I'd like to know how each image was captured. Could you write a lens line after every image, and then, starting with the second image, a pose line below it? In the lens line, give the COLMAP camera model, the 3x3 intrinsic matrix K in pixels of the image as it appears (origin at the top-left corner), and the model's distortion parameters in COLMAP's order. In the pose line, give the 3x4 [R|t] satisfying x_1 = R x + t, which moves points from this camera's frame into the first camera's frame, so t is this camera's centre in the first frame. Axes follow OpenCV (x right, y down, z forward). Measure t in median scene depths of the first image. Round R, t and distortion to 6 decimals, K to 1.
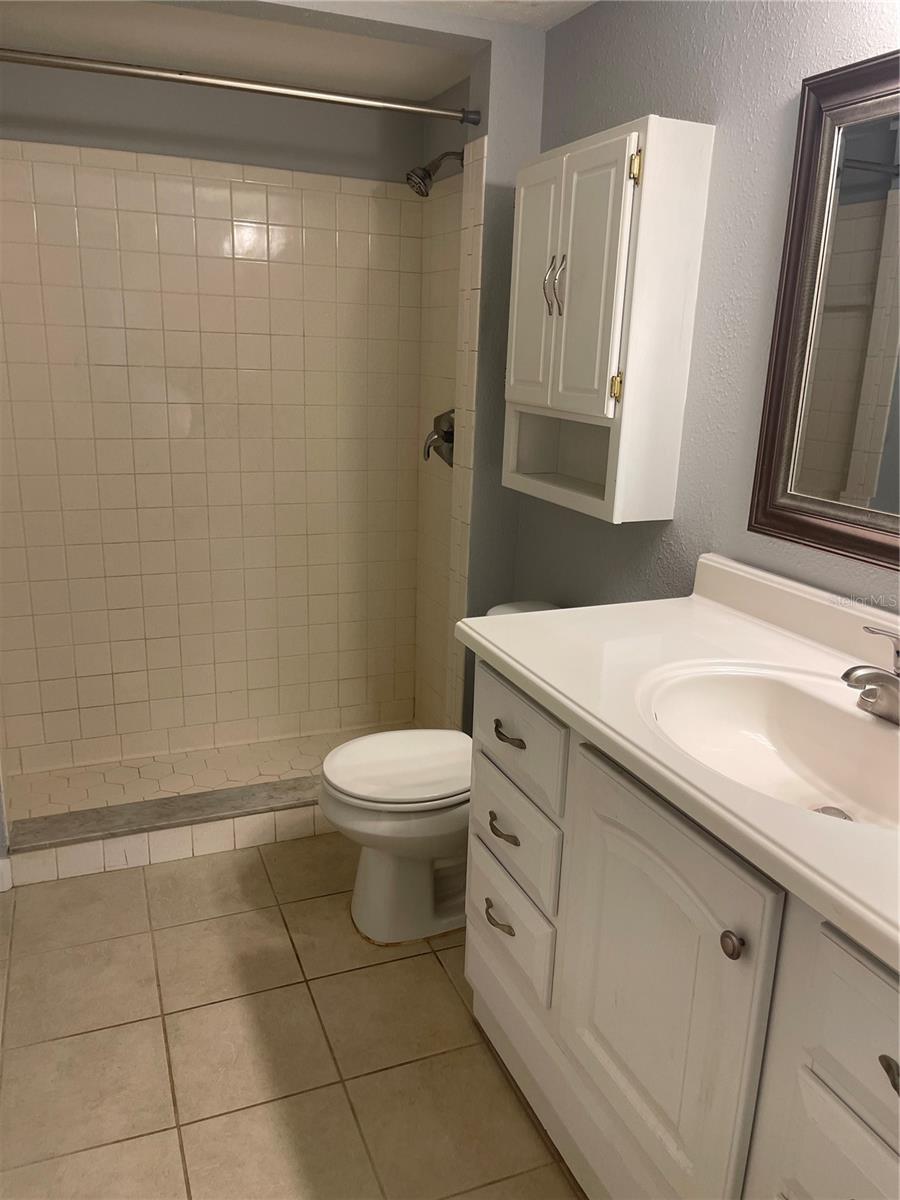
lens RADIAL K [[899.8, 0, 459.7], [0, 899.8, 604.7], [0, 0, 1]] dist [0.063771, -0.085783]
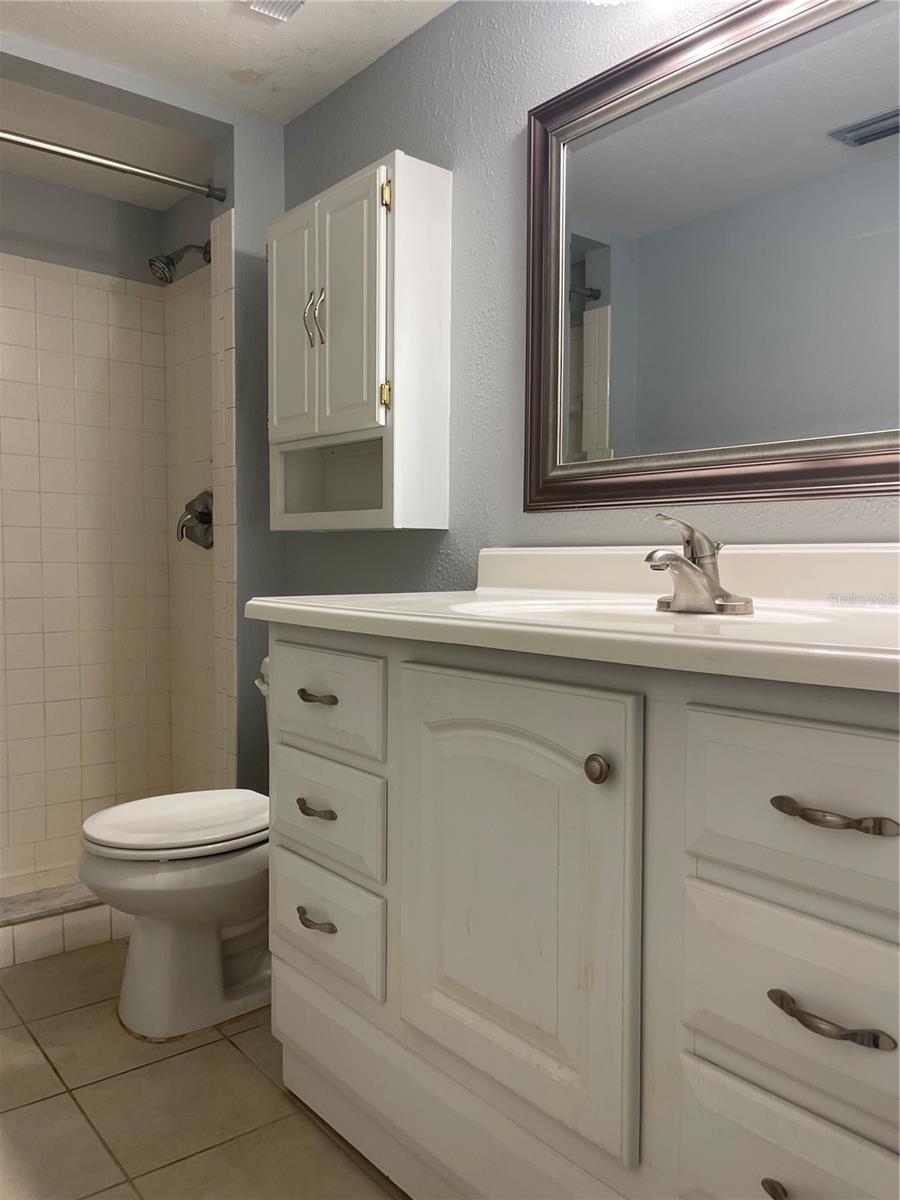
lens RADIAL K [[899.8, 0, 443.2], [0, 899.8, 607.9], [0, 0, 1]] dist [0.063771, -0.085783]
pose [[0.960624, -0.043974, 0.274349, -0.054043], [0.101414, 0.974767, -0.198857, 0.195781], [-0.258682, 0.218850, 0.940845, 0.061463]]
